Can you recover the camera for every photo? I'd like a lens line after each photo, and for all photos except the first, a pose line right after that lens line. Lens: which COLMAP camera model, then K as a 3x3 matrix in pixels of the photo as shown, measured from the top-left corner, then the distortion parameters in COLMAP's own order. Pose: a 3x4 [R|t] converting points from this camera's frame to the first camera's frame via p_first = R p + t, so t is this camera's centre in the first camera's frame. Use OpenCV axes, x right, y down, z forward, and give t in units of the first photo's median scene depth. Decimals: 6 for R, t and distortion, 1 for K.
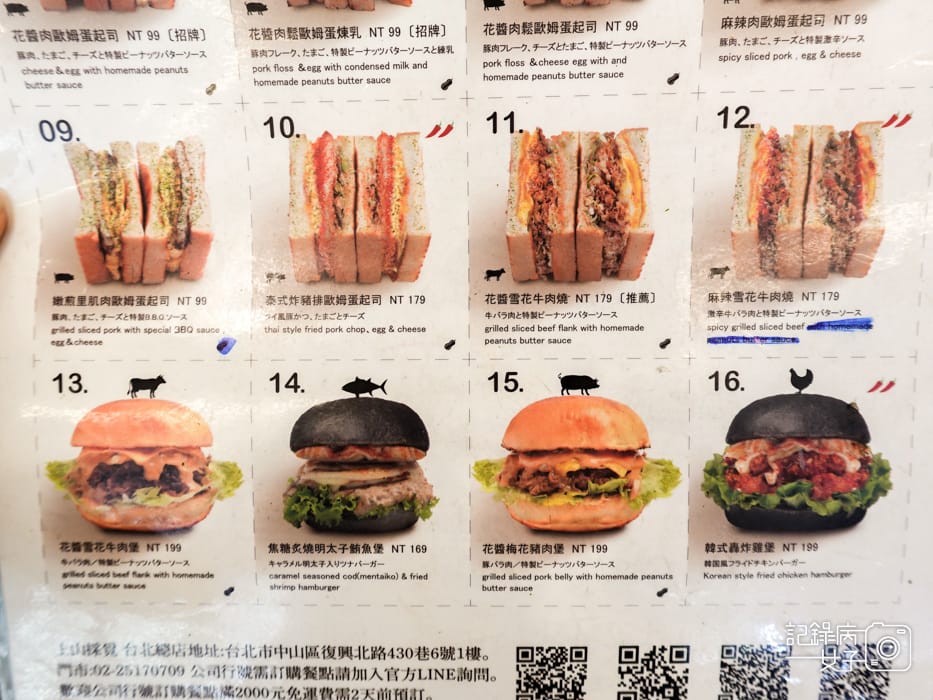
lens RADIAL K [[634.3, 0, 466.5], [0, 634.3, 350.0], [0, 0, 1]] dist [0.001435, -0.003241]
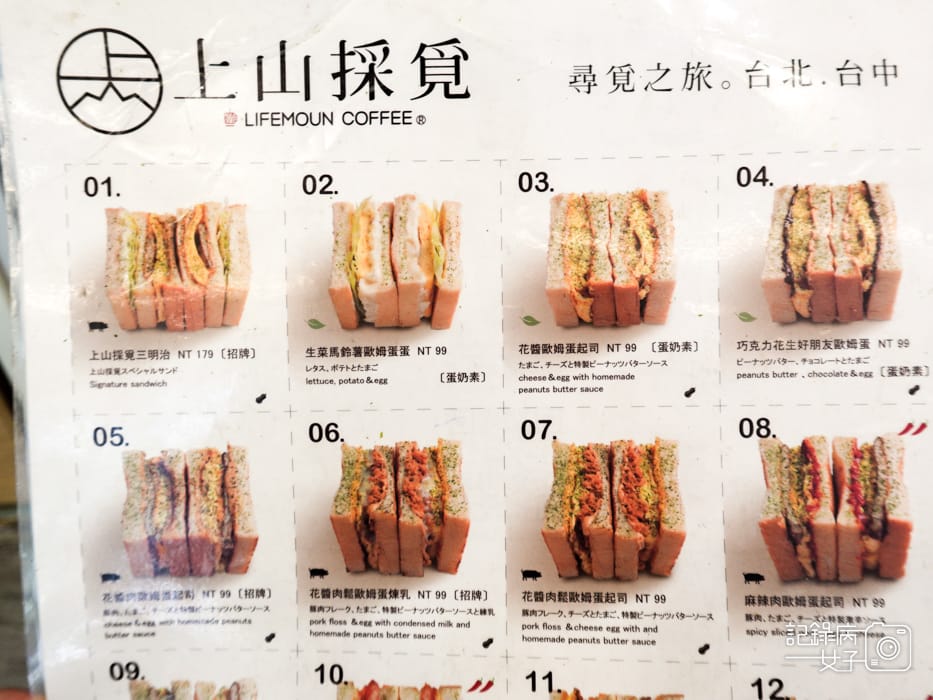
lens RADIAL K [[634.3, 0, 466.5], [0, 634.3, 350.0], [0, 0, 1]] dist [0.001435, -0.003241]
pose [[0.998504, 0.002384, -0.054629, -0.010070], [-0.019686, 0.947732, -0.318461, -0.549565], [0.051014, 0.319060, 0.946361, -0.168774]]
